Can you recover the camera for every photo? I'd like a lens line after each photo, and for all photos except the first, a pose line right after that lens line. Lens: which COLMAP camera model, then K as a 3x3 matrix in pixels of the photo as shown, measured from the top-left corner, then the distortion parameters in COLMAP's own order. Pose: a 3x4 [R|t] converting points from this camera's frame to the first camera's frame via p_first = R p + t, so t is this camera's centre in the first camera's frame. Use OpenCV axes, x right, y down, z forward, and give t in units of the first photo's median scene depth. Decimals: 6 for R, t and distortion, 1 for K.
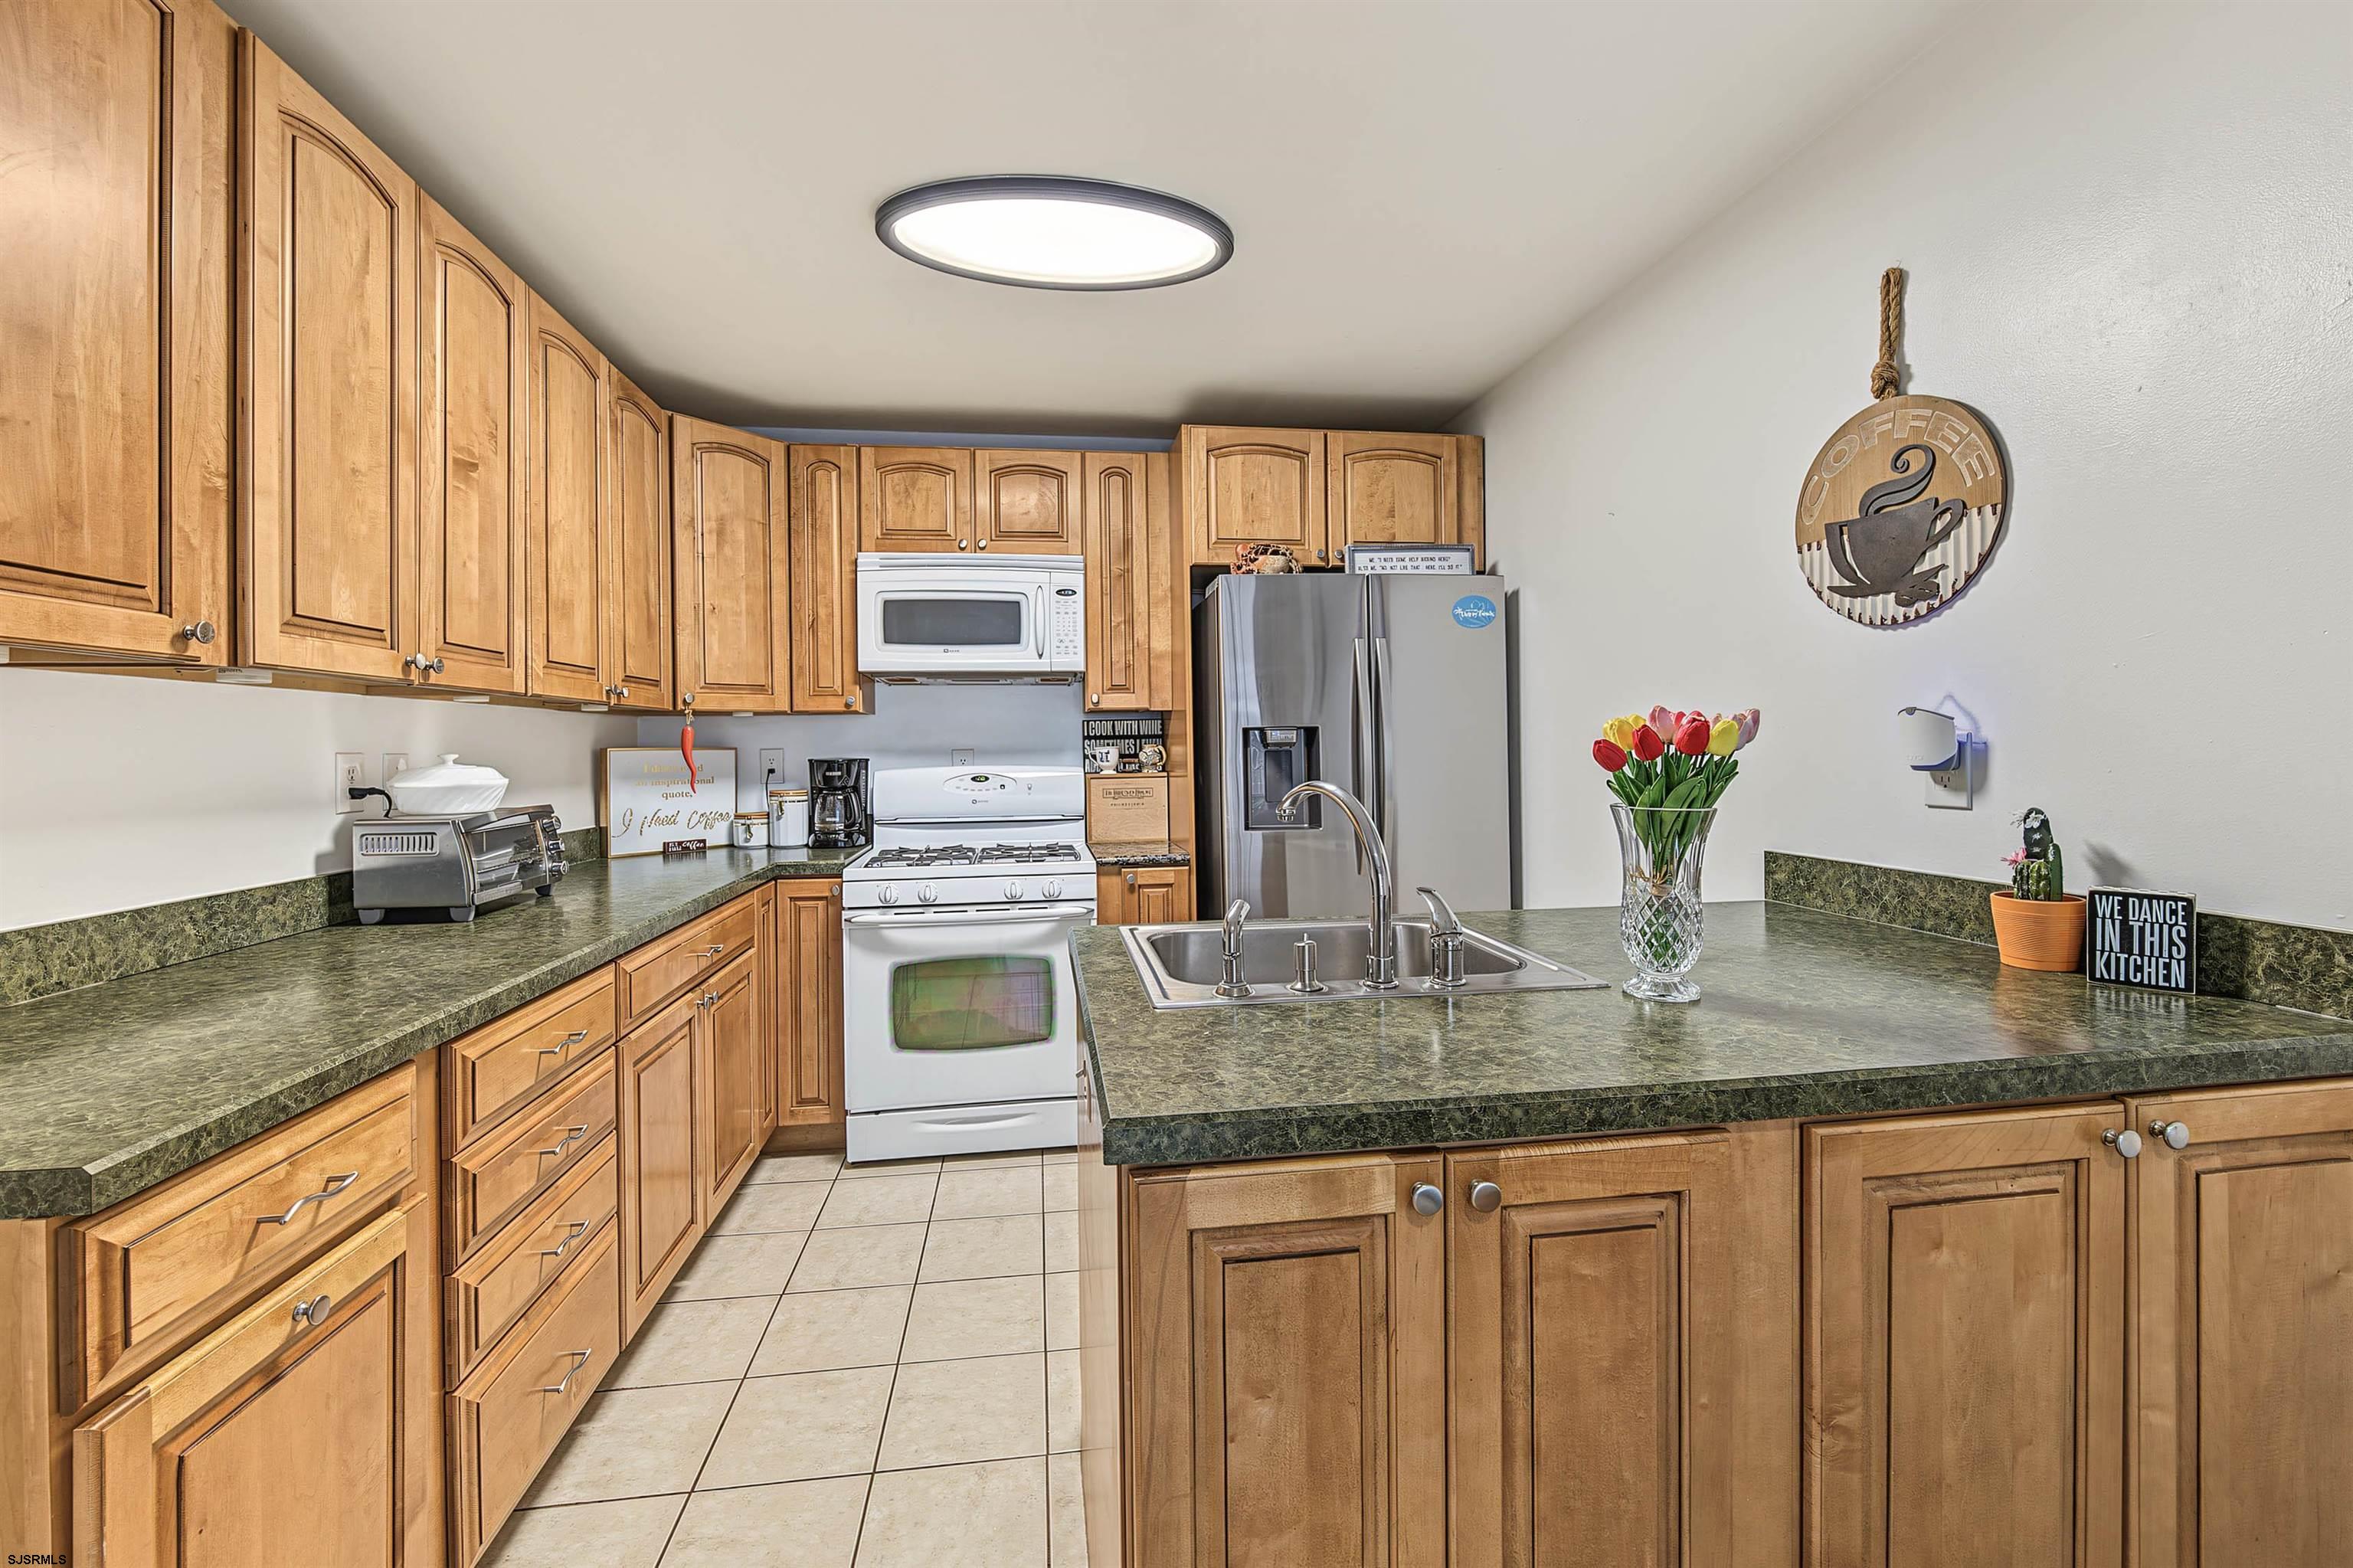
lens RADIAL K [[964.8, 0, 1169.0], [0, 964.8, 744.1], [0, 0, 1]] dist [-0.007443, -0.000551]
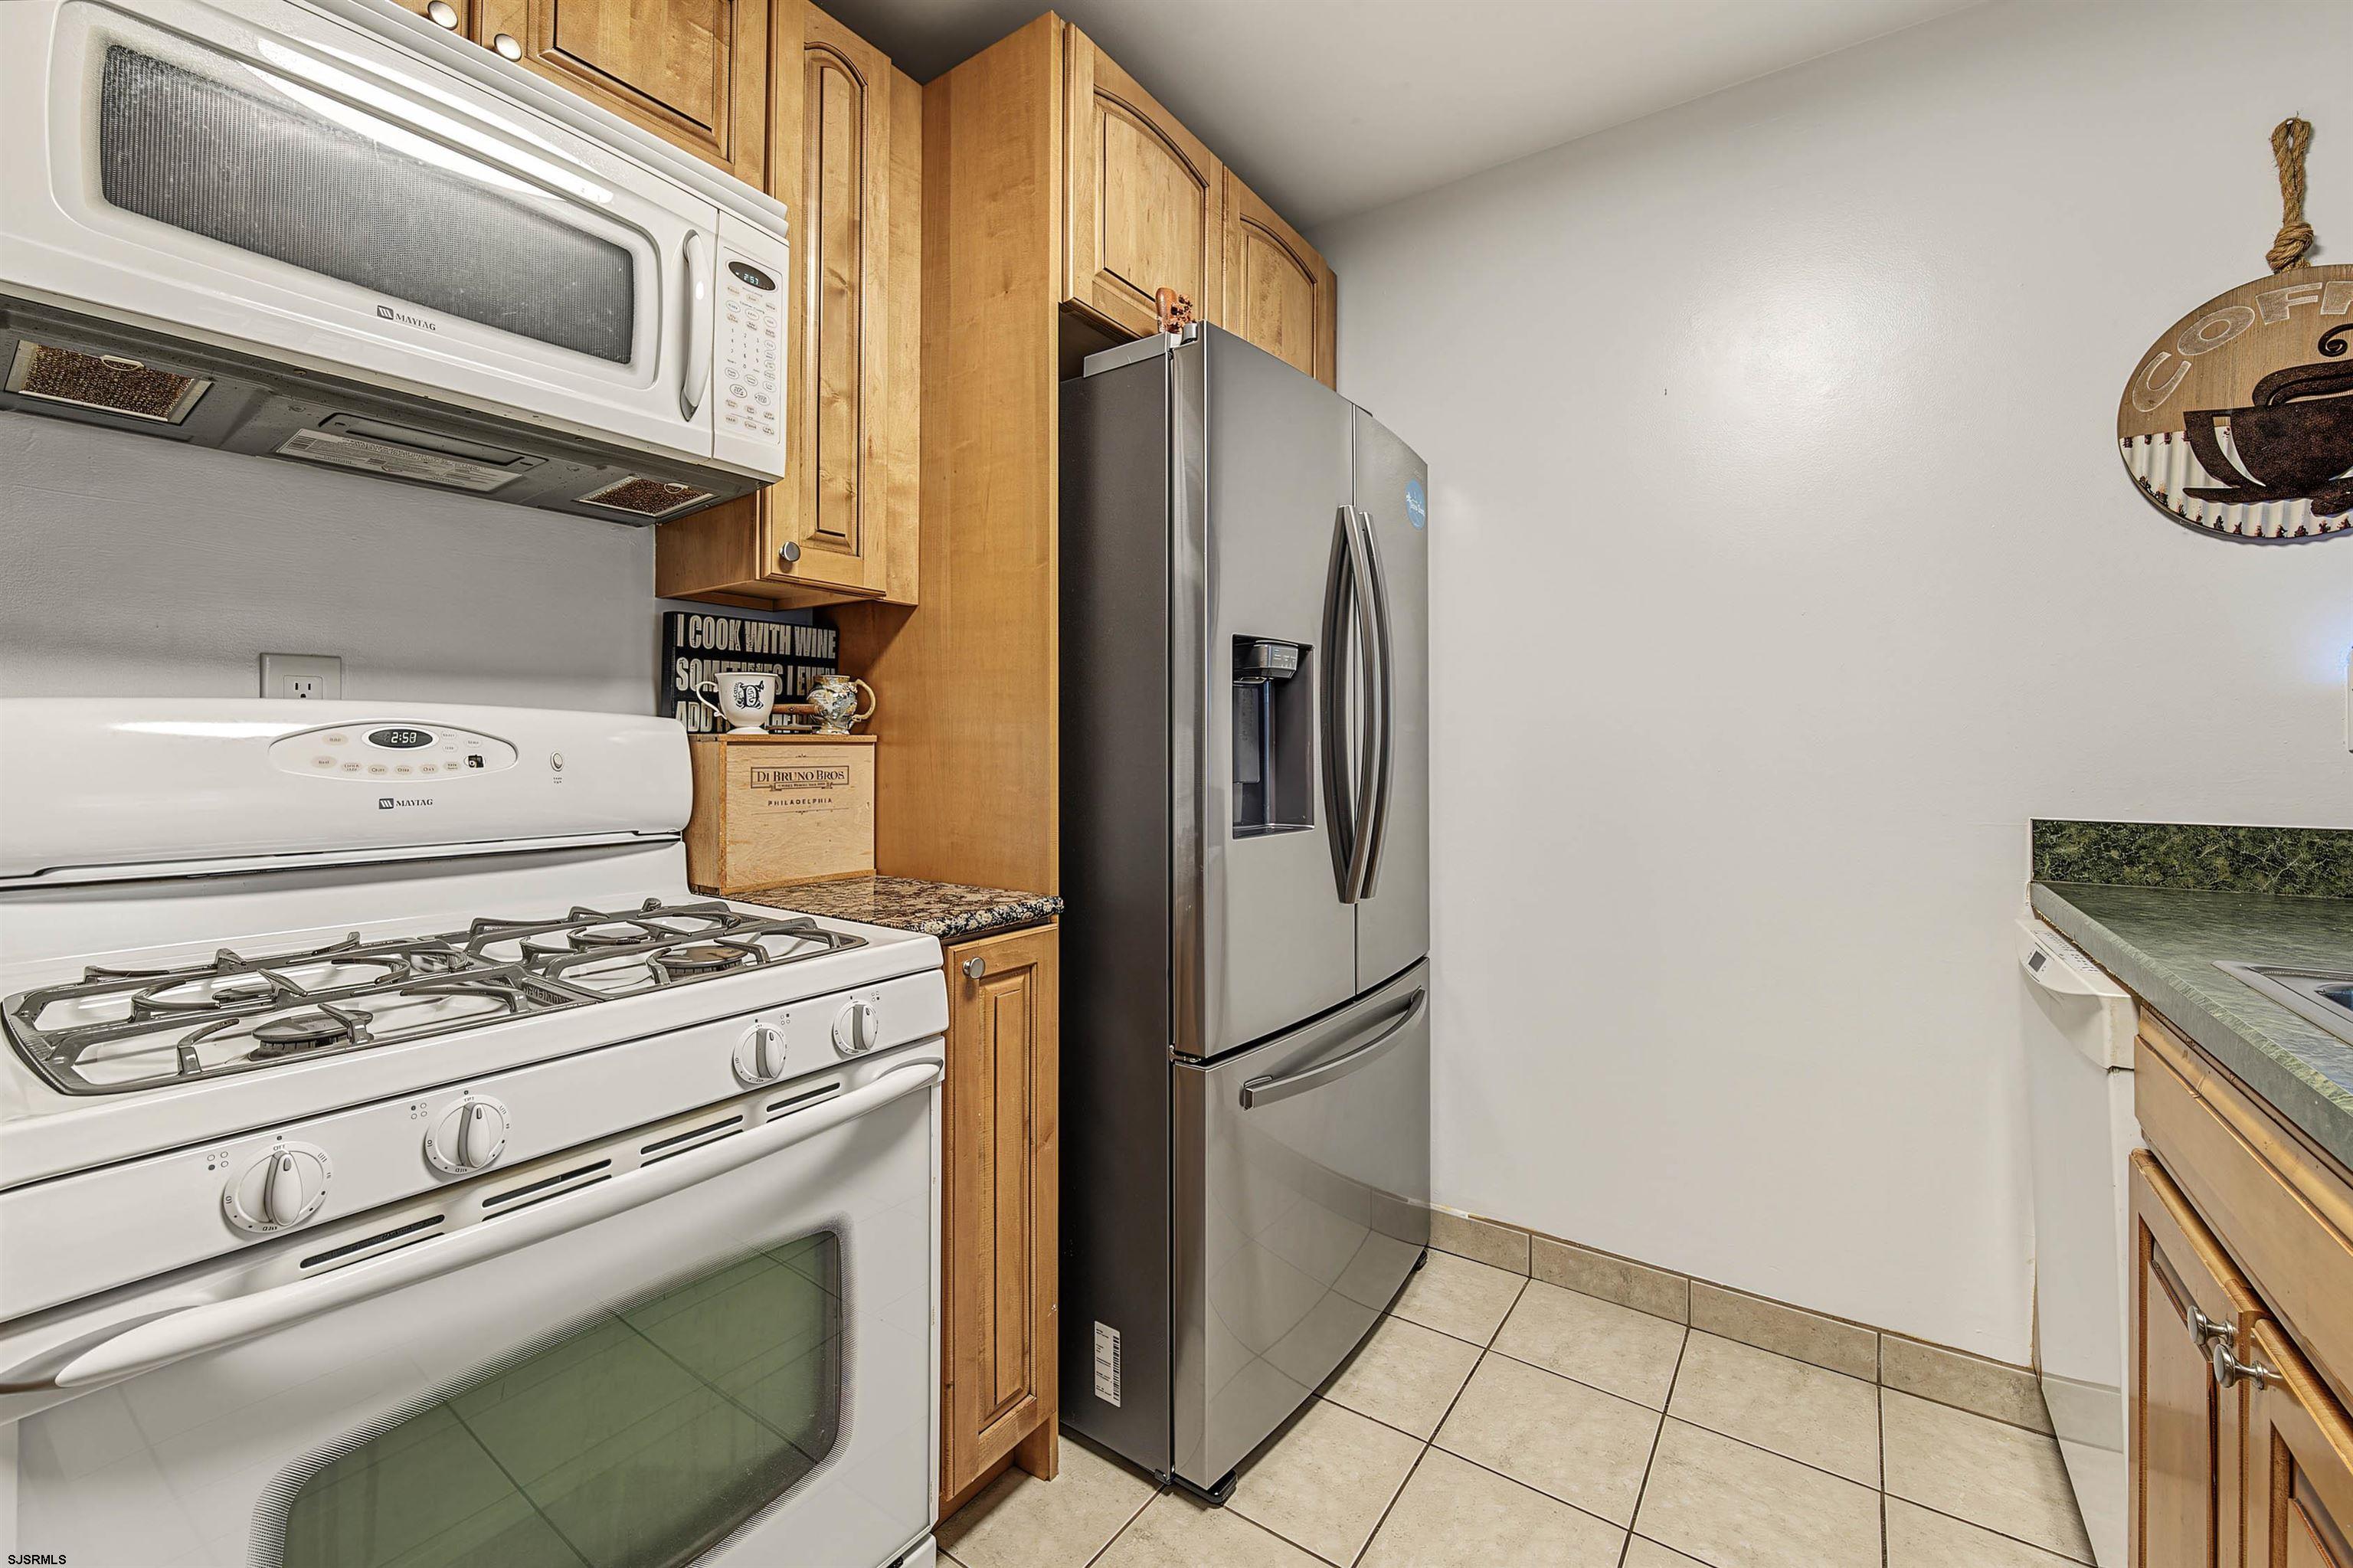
lens RADIAL K [[964.8, 0, 1169.0], [0, 964.8, 744.1], [0, 0, 1]] dist [-0.007443, -0.000551]
pose [[0.688361, 0.018757, 0.725126, -0.290498], [-0.013144, 0.999824, -0.013386, 0.044363], [-0.725249, -0.000317, 0.688486, 0.629767]]
